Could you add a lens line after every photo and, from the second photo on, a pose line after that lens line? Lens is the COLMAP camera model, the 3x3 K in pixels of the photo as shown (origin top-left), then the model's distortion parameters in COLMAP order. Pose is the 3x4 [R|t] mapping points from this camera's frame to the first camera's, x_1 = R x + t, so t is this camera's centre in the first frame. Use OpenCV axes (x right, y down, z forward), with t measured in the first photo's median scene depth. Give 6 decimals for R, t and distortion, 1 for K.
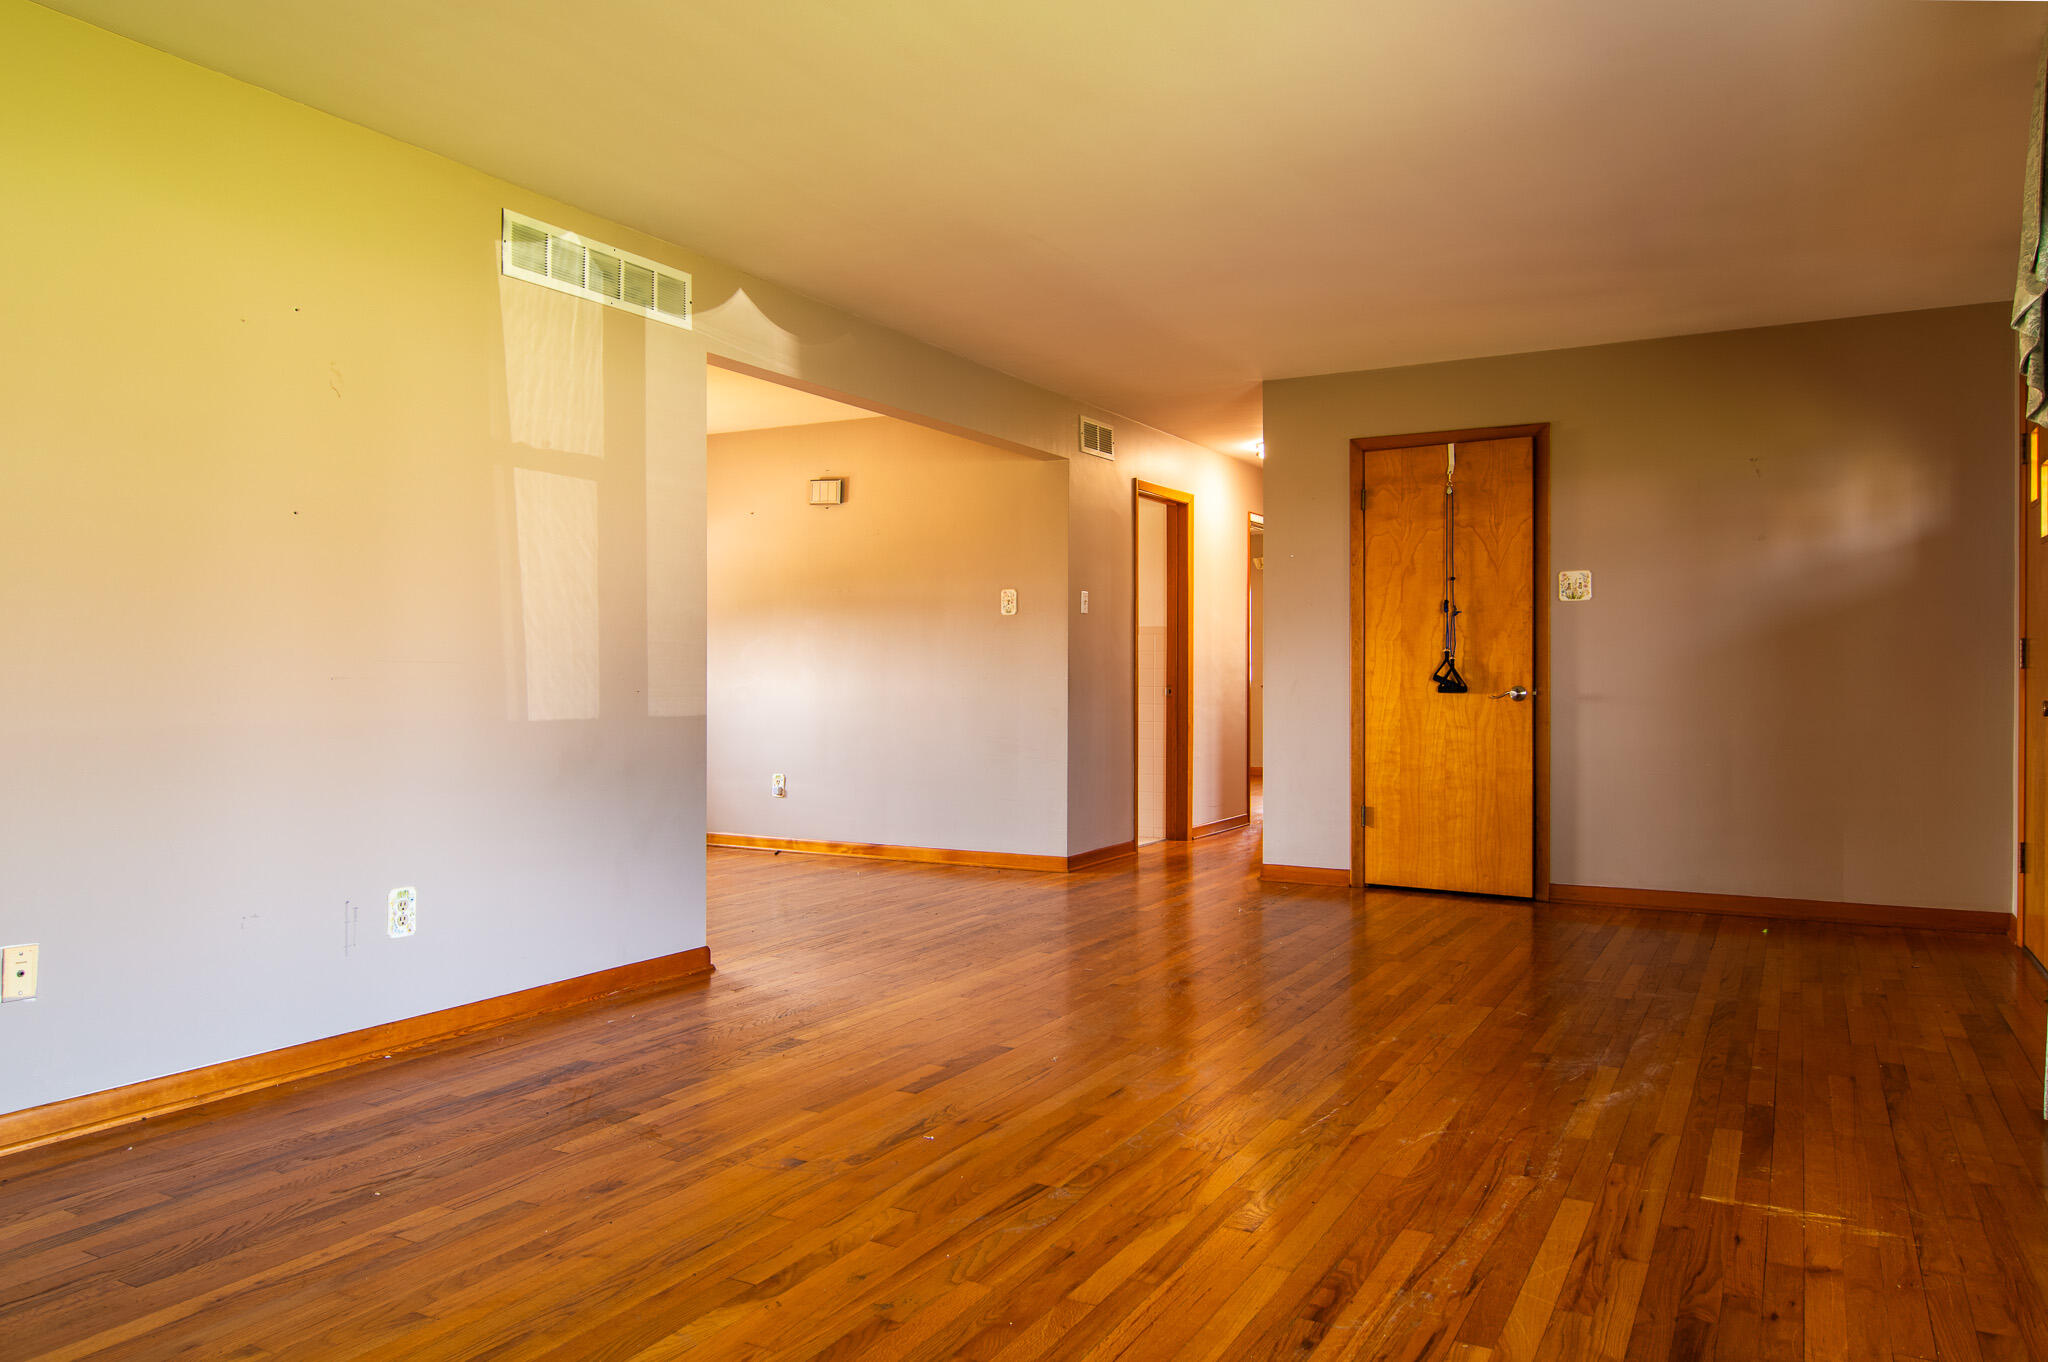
lens RADIAL K [[1416.8, 0, 1009.7], [0, 1416.8, 683.6], [0, 0, 1]] dist [-0.000282, -0.017952]
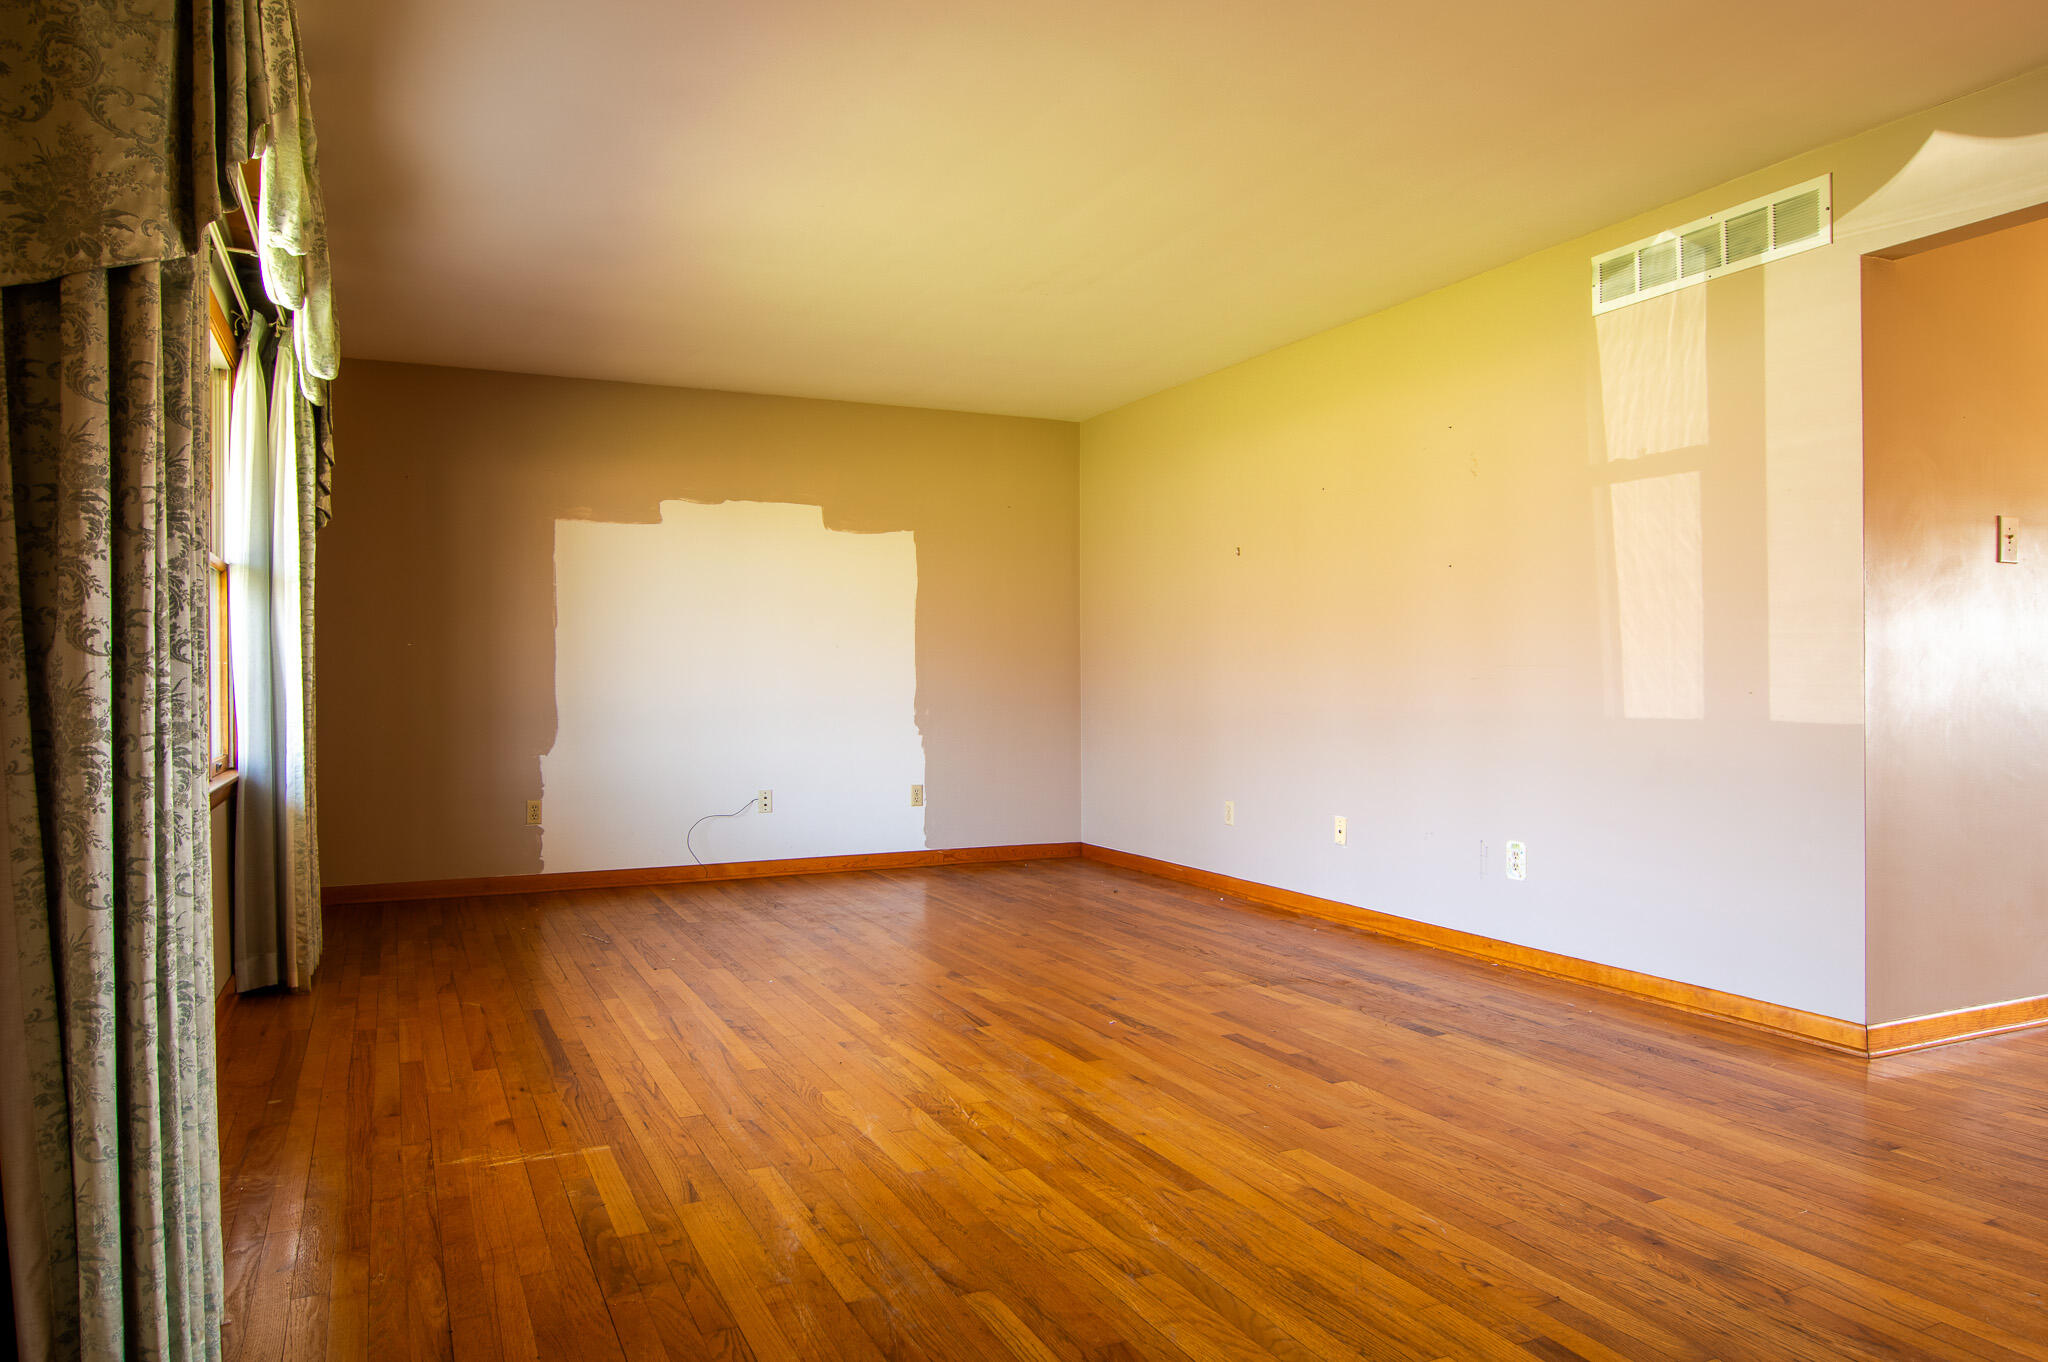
lens RADIAL K [[1334.2, 0, 997.1], [0, 1334.2, 684.4], [0, 0, 1]] dist [-0.011884, -0.006981]
pose [[-0.591272, 0.004520, -0.806459, 0.661717], [0.000213, 0.999985, 0.005448, -0.004123], [0.806472, 0.003049, -0.591264, 1.070661]]
